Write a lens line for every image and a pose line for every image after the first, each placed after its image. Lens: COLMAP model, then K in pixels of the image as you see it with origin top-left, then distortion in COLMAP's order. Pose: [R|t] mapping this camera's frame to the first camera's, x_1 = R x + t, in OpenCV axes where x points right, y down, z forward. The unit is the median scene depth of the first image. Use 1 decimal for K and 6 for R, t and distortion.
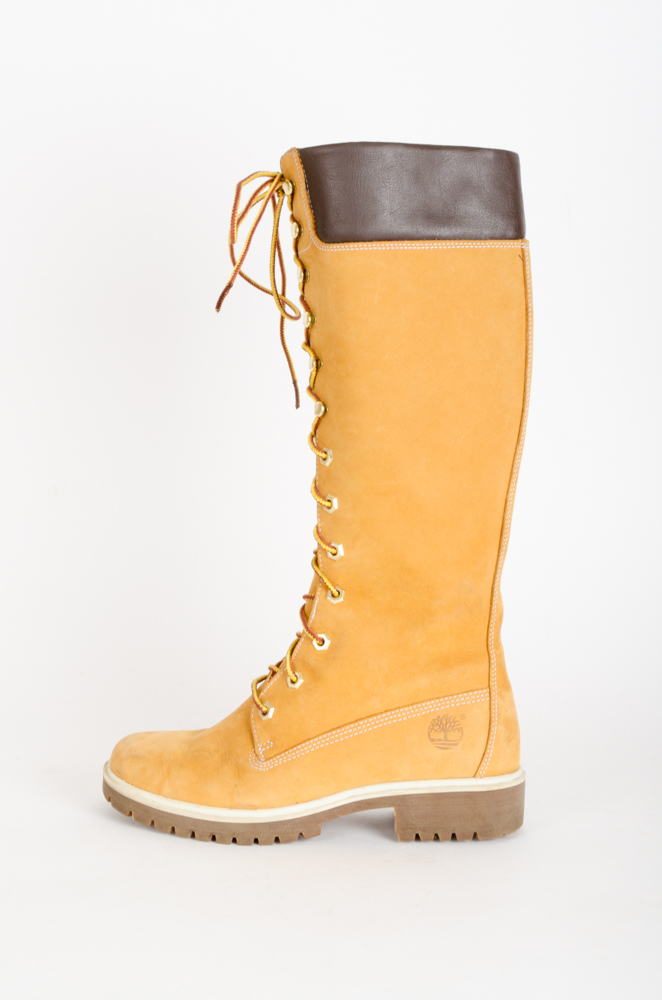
lens RADIAL K [[1945.7, 0, 331.1], [0, 1945.7, 496.3], [0, 0, 1]] dist [0.248220, 0.000000]
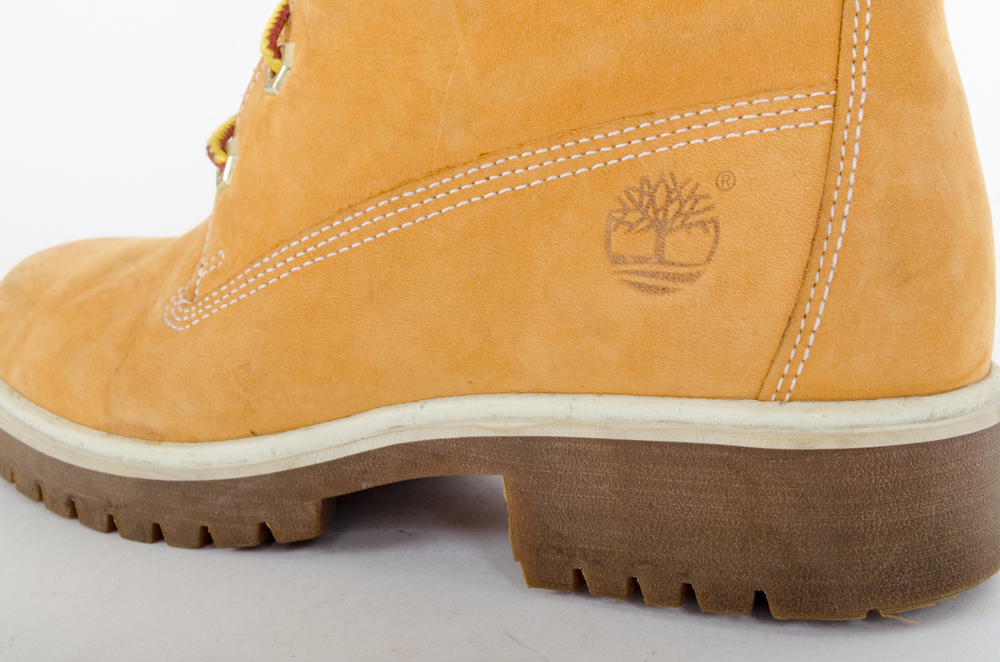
lens RADIAL K [[1756.0, 0, 498.8], [0, 1756.0, 331.9], [0, 0, 1]] dist [0.061474, 0.000000]
pose [[0.867692, 0.060116, -0.493453, 0.164964], [-0.031758, 0.997337, 0.065659, 0.118861], [0.496086, -0.041301, 0.867291, 0.765041]]
